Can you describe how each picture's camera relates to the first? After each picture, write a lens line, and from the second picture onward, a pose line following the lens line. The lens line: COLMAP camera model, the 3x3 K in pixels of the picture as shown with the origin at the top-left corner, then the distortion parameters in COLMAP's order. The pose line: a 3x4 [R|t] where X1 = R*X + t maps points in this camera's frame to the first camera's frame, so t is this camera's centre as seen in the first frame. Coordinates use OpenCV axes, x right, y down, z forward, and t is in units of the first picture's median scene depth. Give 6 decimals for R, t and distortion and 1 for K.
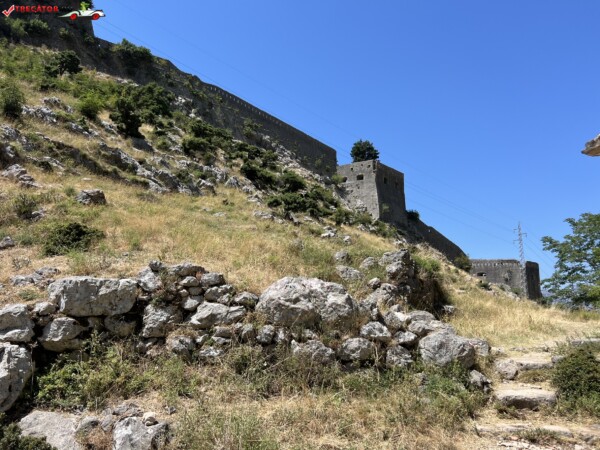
lens RADIAL K [[454.1, 0, 300.0], [0, 454.1, 225.0], [0, 0, 1]] dist [0.068365, -0.075233]
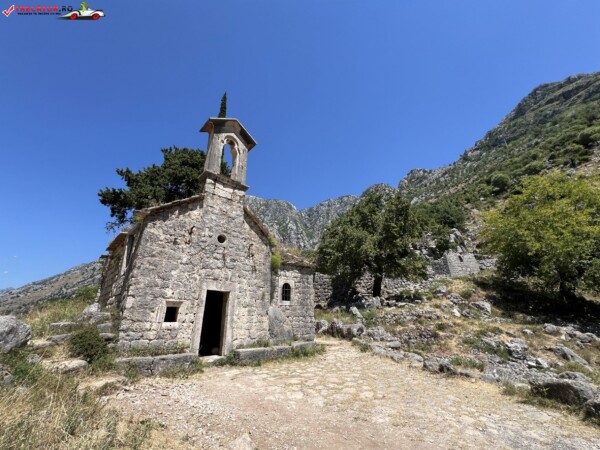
lens RADIAL K [[240.8, 0, 300.5], [0, 240.8, 226.0], [0, 0, 1]] dist [-0.001643, 0.000631]
pose [[-0.255807, 0.341122, 0.904543, -0.233688], [-0.175119, 0.903845, -0.390382, 0.092179], [-0.950734, -0.258265, -0.171473, 0.335289]]
